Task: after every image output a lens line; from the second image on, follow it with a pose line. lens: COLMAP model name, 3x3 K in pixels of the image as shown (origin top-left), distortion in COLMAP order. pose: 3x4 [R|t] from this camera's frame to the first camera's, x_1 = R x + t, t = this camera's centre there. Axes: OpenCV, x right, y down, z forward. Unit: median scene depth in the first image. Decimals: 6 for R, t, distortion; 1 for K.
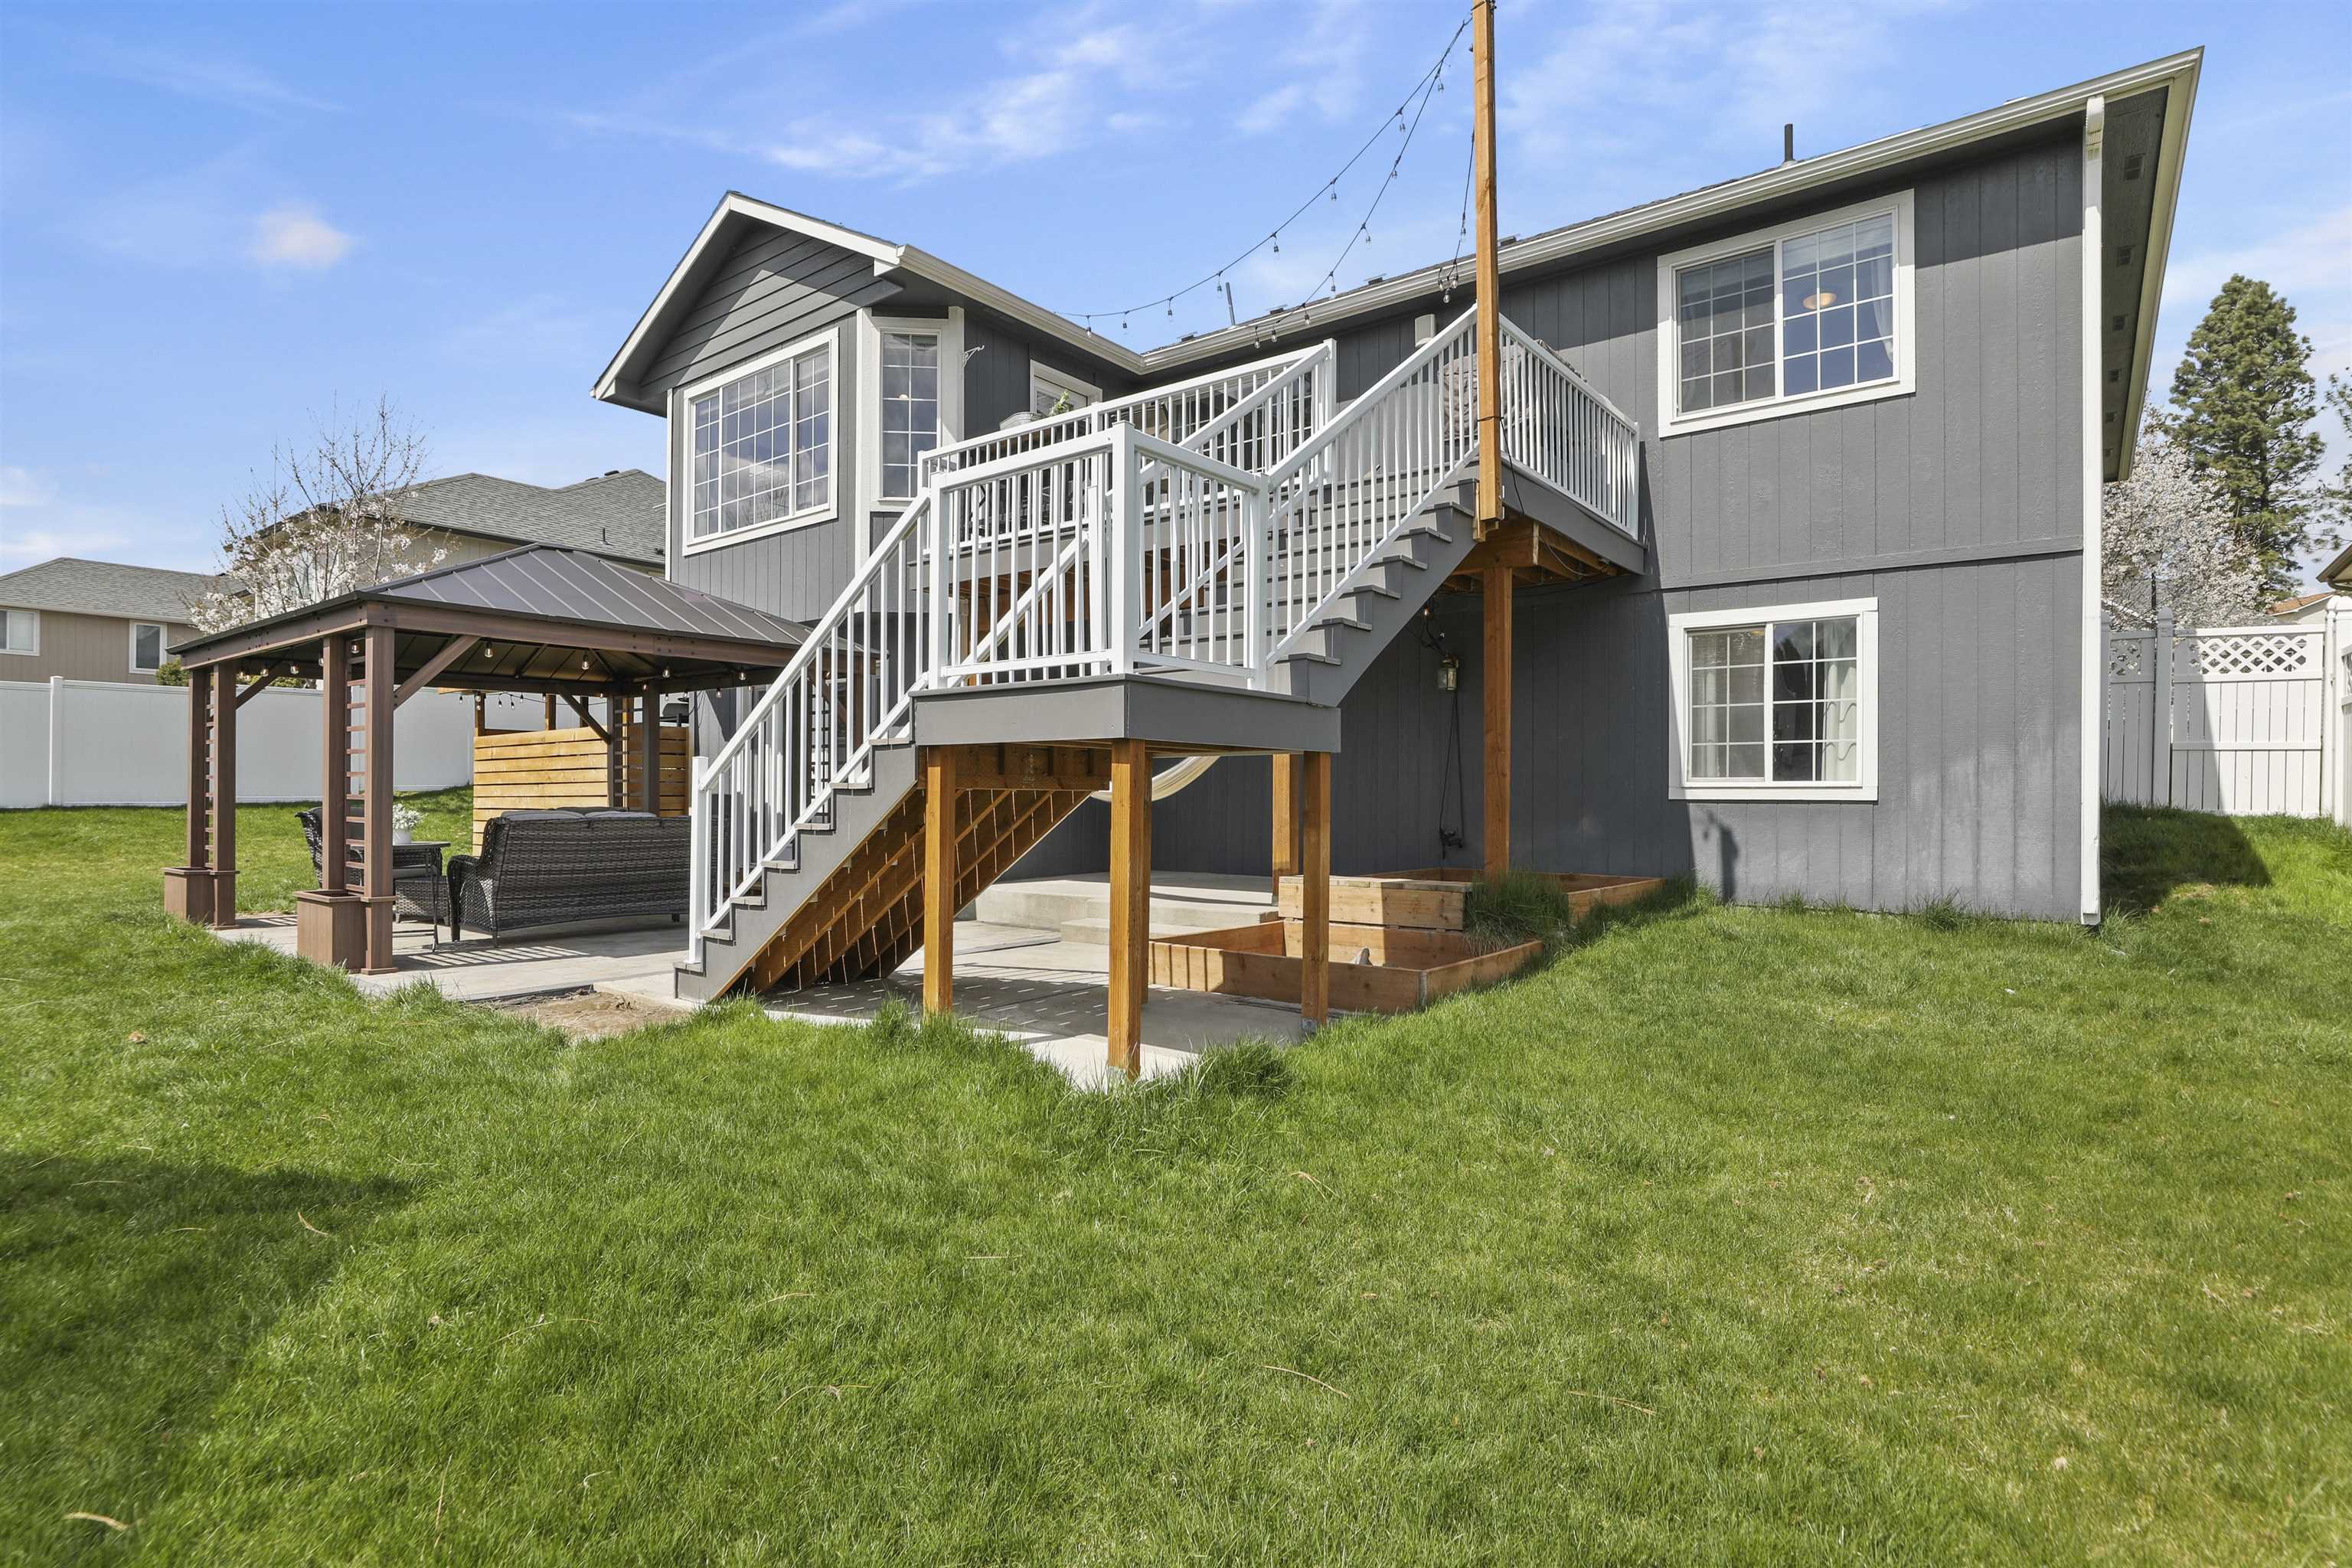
lens RADIAL K [[1133.6, 0, 1176.0], [0, 1133.6, 784.0], [0, 0, 1]] dist [0.002895, 0.000266]
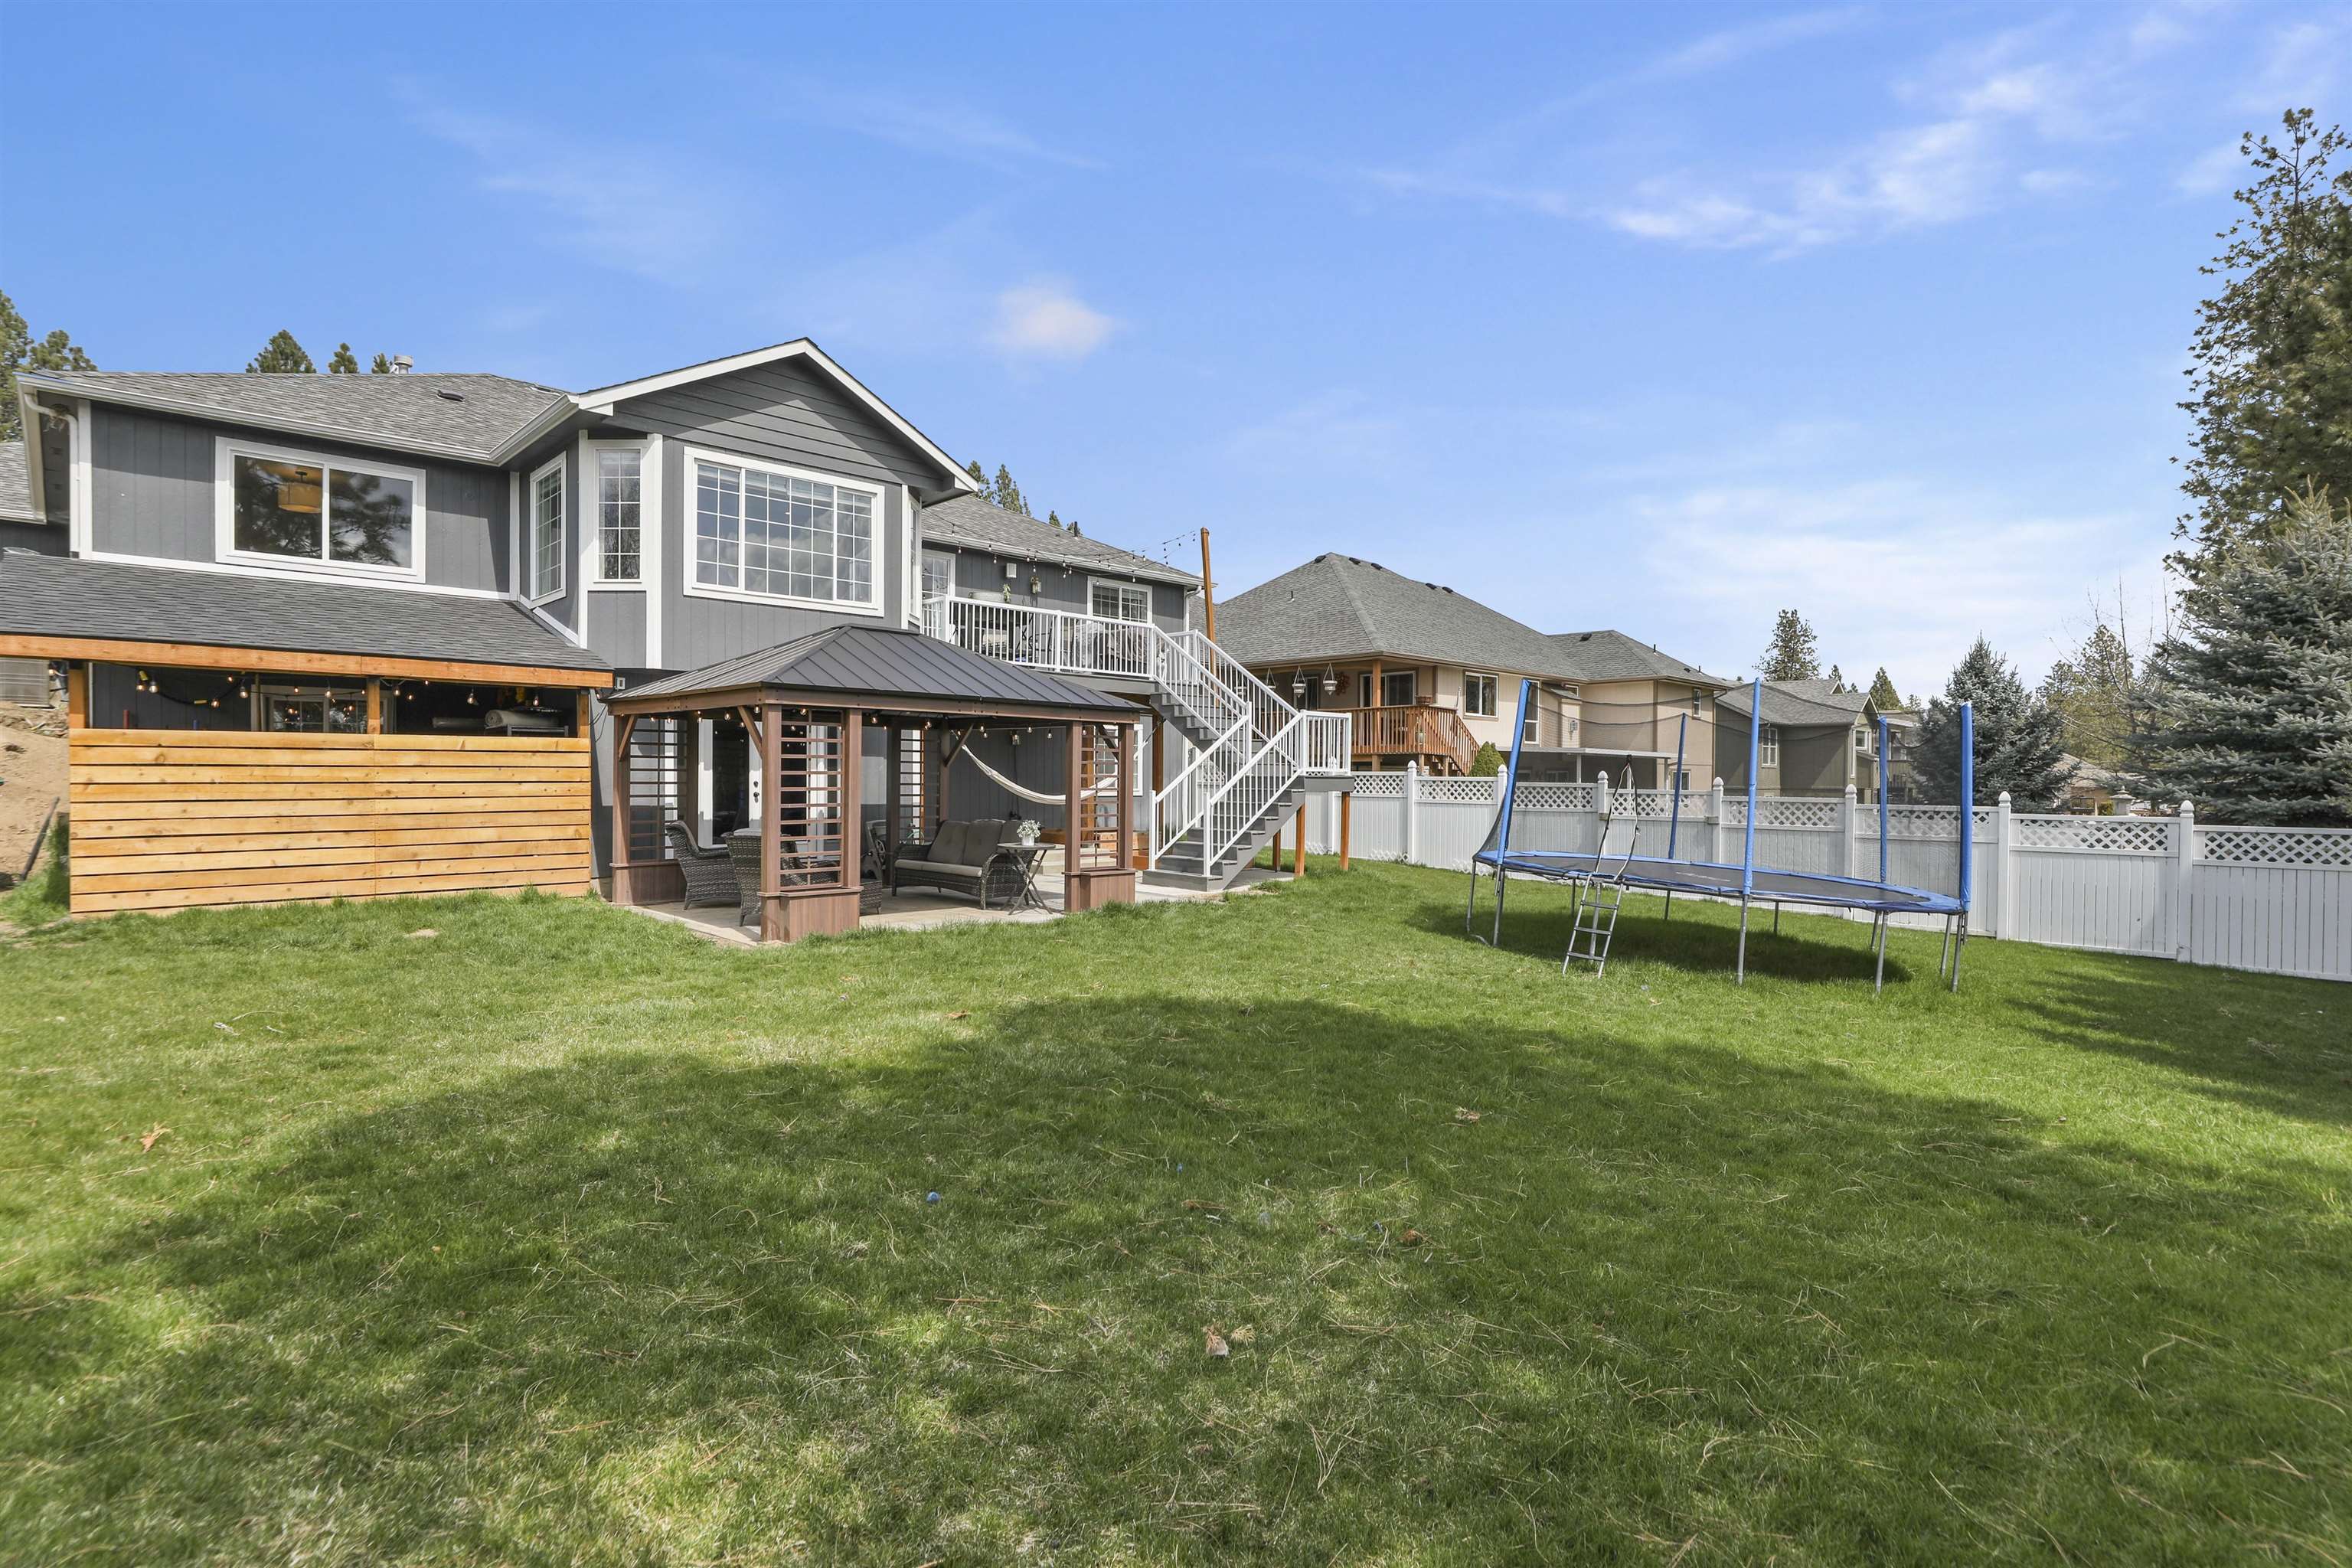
lens RADIAL K [[1133.6, 0, 1176.0], [0, 1133.6, 784.0], [0, 0, 1]] dist [0.002895, 0.000266]
pose [[0.128260, -0.001682, 0.991739, -1.775061], [-0.005779, 0.999980, 0.002443, -0.027673], [-0.991724, -0.006045, 0.128248, 0.459705]]
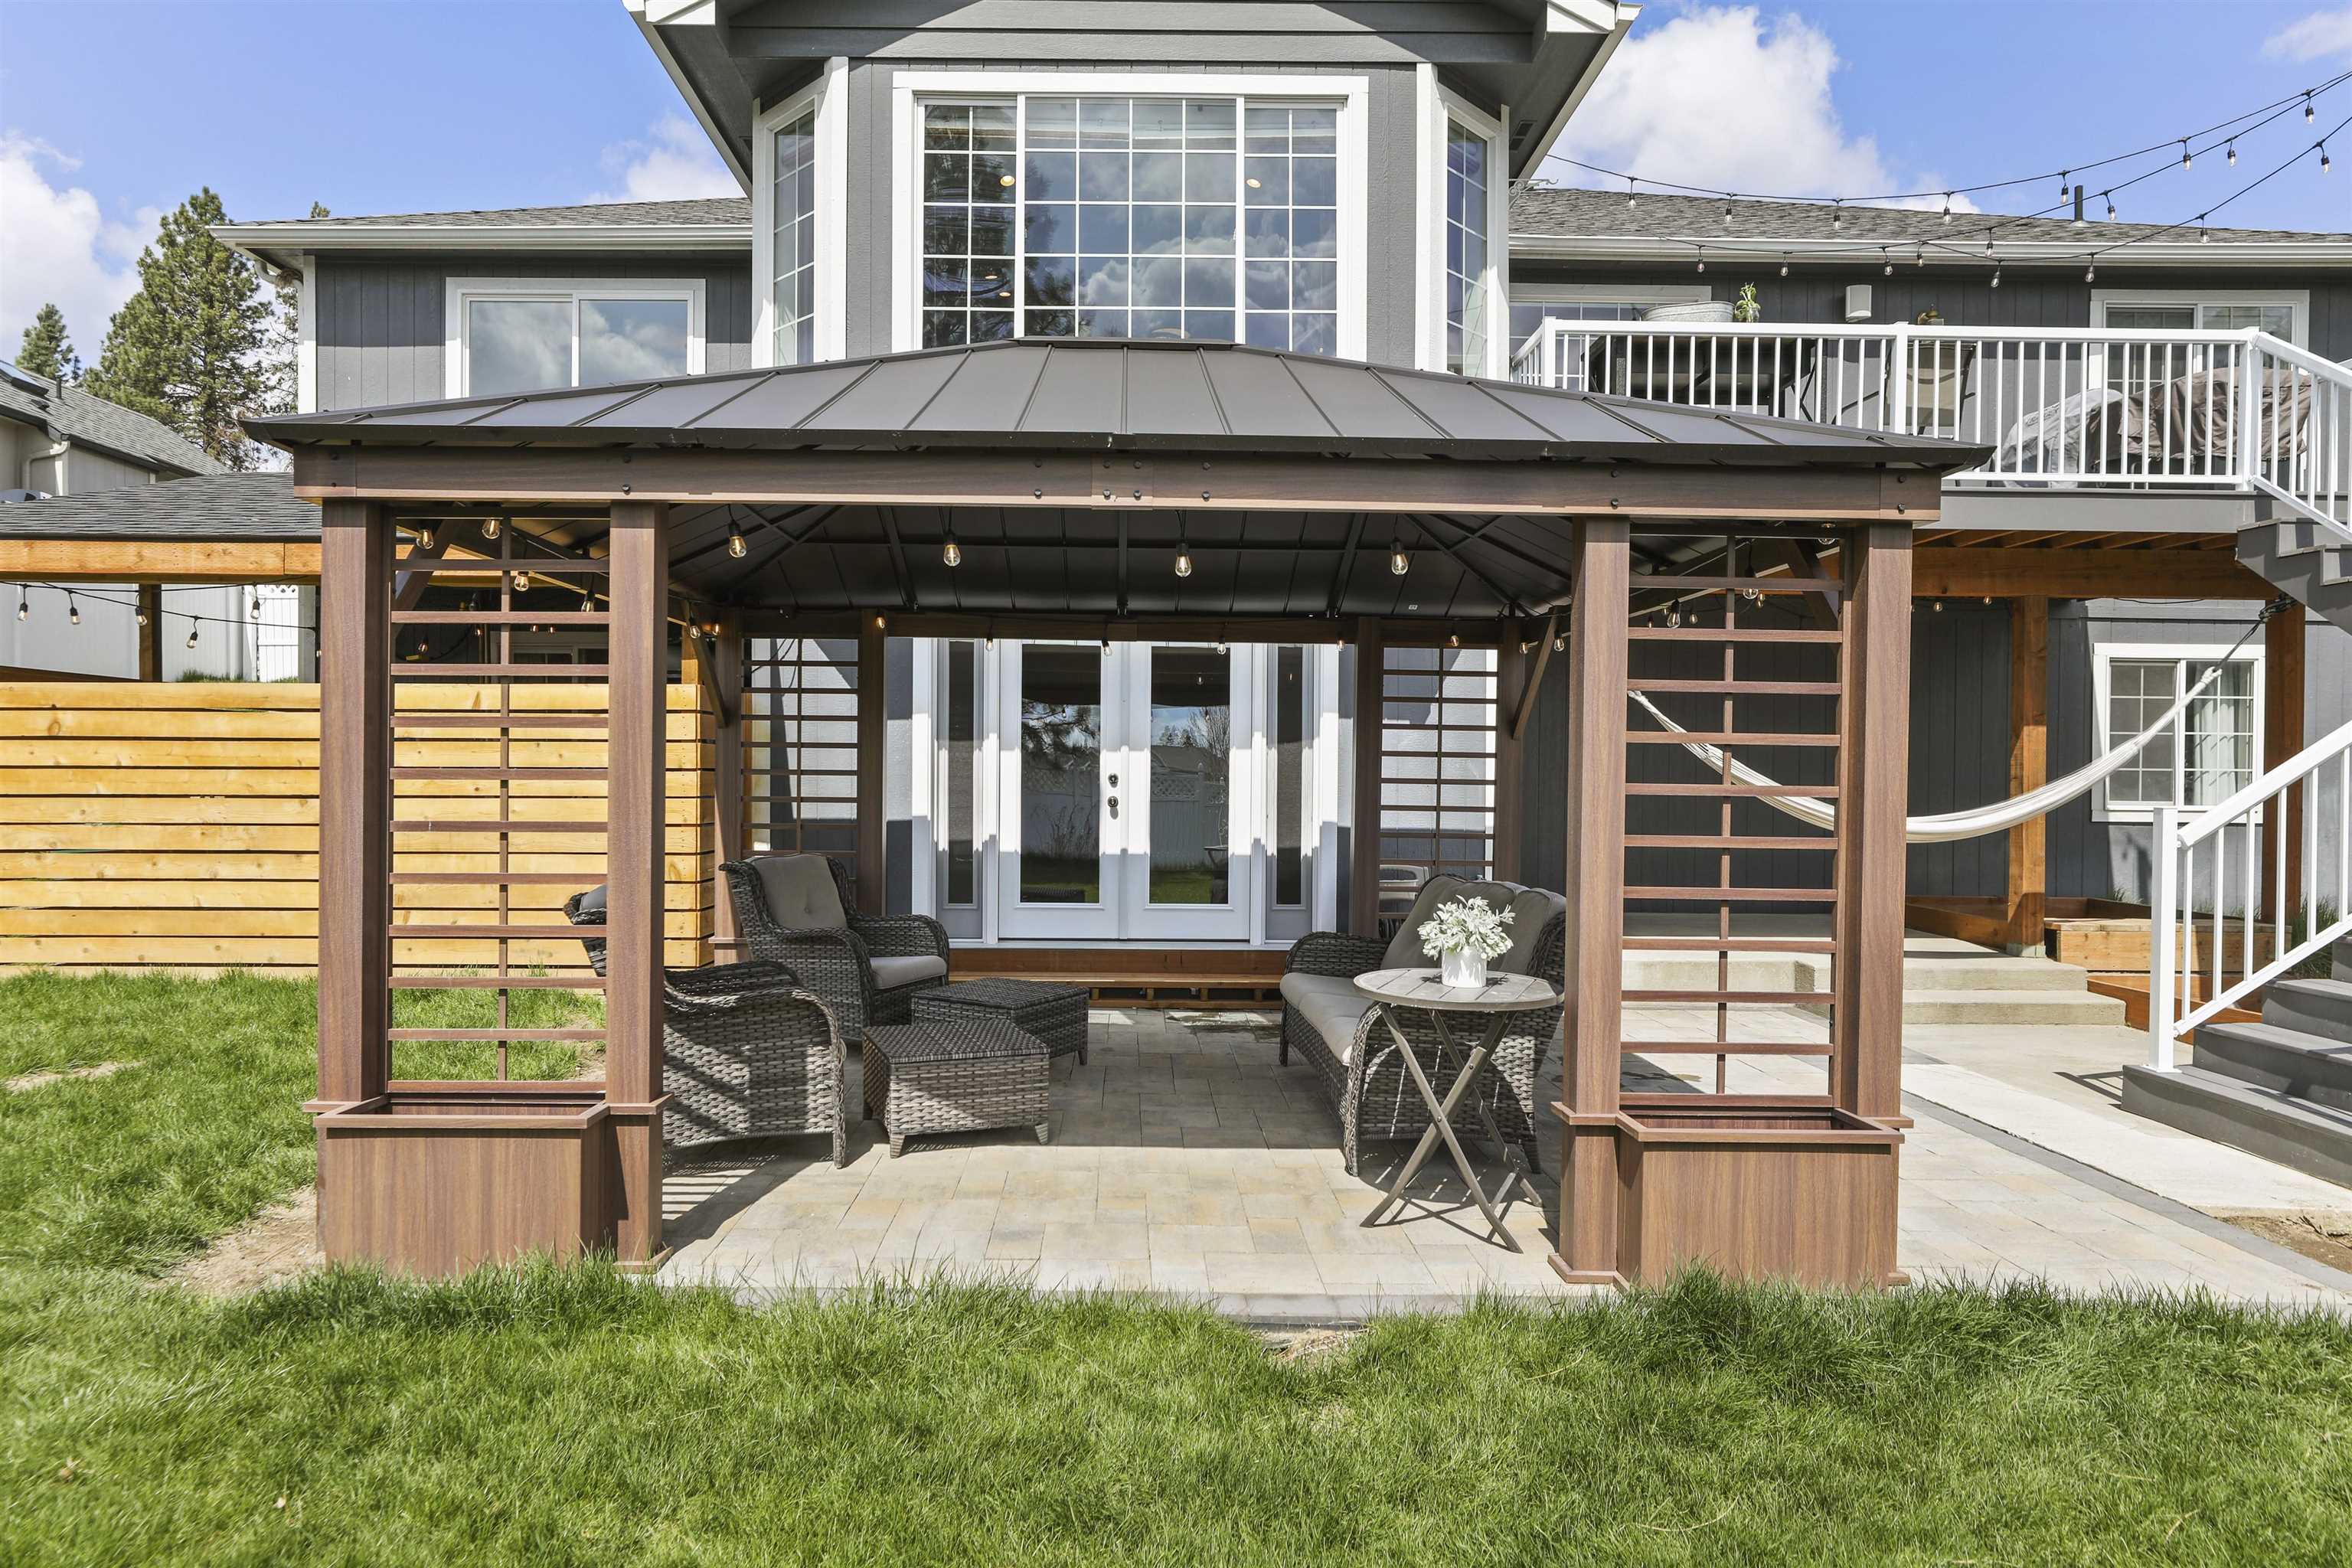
lens RADIAL K [[1282.1, 0, 1176.0], [0, 1282.1, 784.0], [0, 0, 1]] dist [-0.011064, -0.000581]
pose [[0.791883, -0.000536, 0.610673, -0.845956], [-0.007969, 0.999905, 0.011212, -0.024451], [-0.610621, -0.013745, 0.791803, 0.529973]]
